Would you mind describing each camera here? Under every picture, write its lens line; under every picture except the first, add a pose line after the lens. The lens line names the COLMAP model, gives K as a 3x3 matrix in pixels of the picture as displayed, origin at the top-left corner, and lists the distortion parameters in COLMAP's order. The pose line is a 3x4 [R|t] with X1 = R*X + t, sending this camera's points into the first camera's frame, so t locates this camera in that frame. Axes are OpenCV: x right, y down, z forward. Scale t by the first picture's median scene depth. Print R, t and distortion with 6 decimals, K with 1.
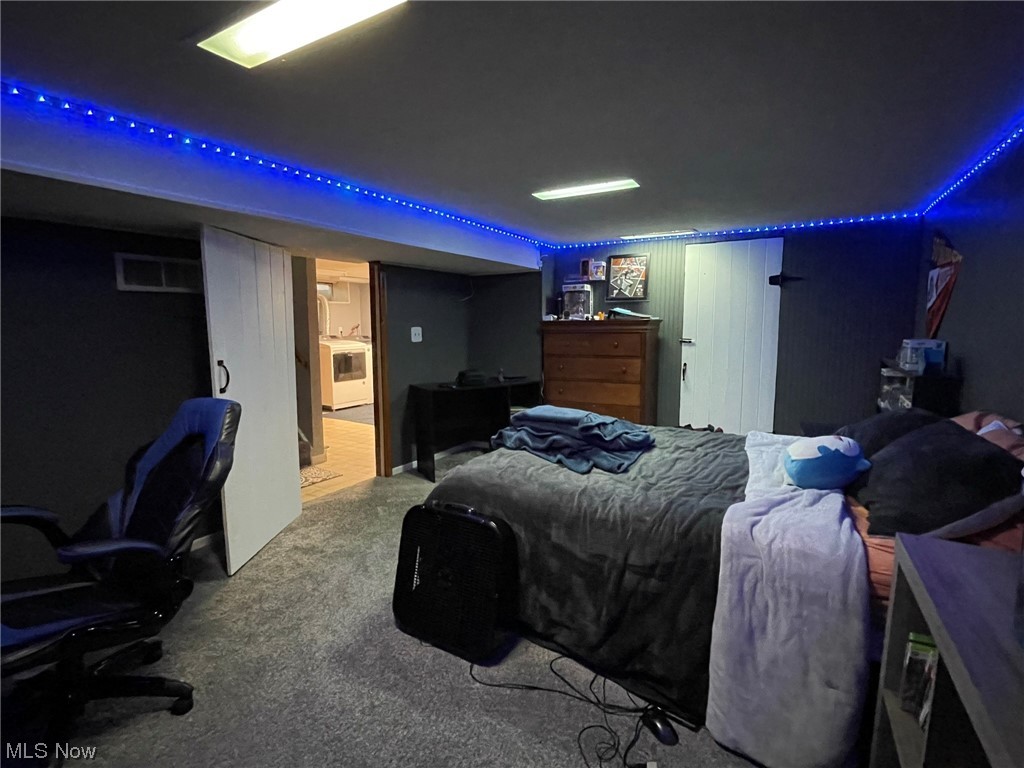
lens RADIAL K [[472.7, 0, 512.6], [0, 472.7, 382.4], [0, 0, 1]] dist [-0.034236, -0.000768]
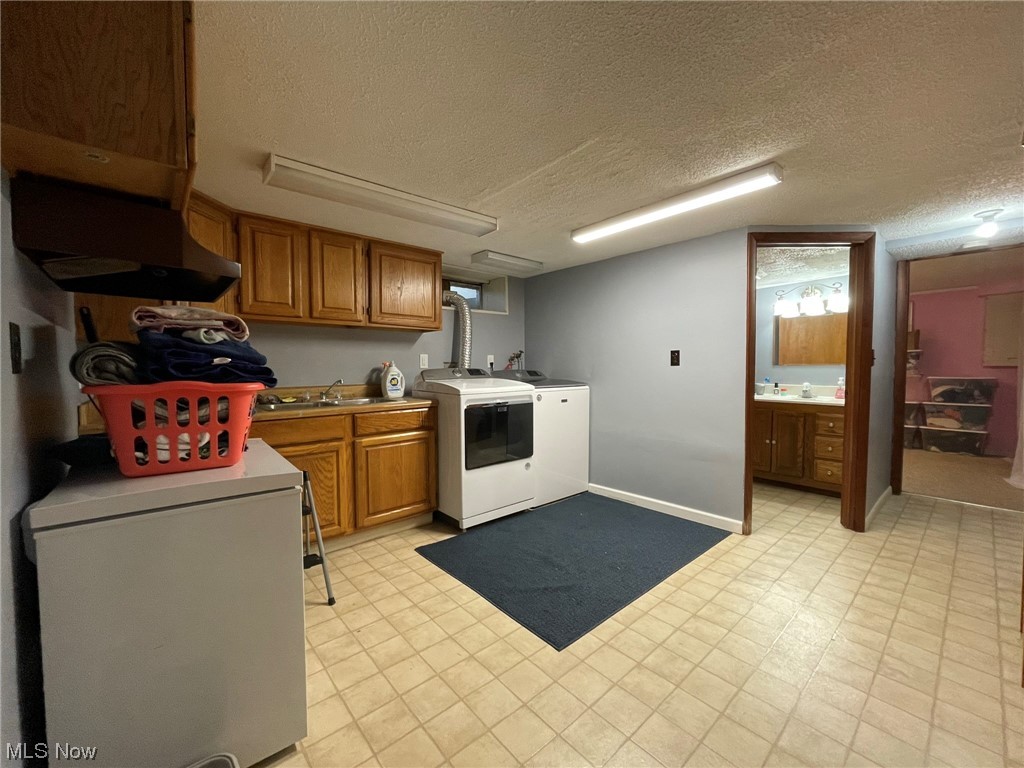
lens RADIAL K [[415.3, 0, 513.7], [0, 415.3, 383.0], [0, 0, 1]] dist [-0.002272, -0.000251]
pose [[0.944921, 0.009678, -0.327157, -0.181915], [-0.035877, 0.996602, -0.074141, -0.049669], [0.325327, 0.081794, 0.942057, 0.560171]]
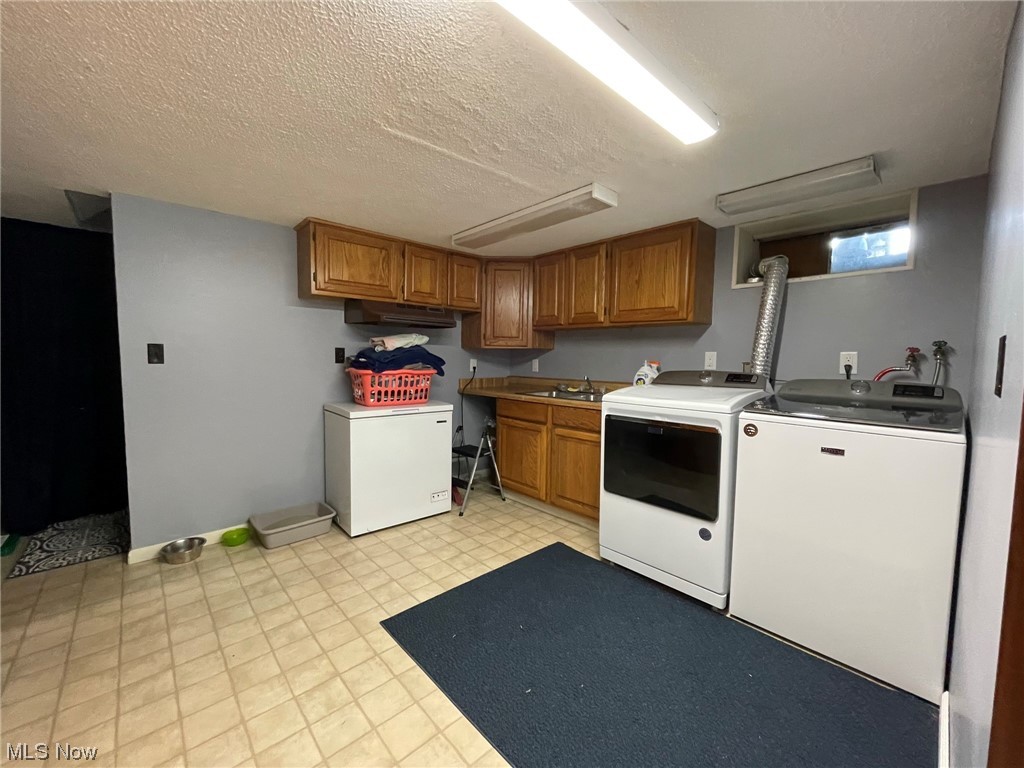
lens RADIAL K [[415.3, 0, 510.2], [0, 415.3, 385.3], [0, 0, 1]] dist [-0.002272, -0.000251]
pose [[-0.314708, 0.063444, -0.947066, -0.032145], [-0.126902, 0.985994, 0.108221, -0.099938], [0.940667, 0.154243, -0.302249, 0.905679]]
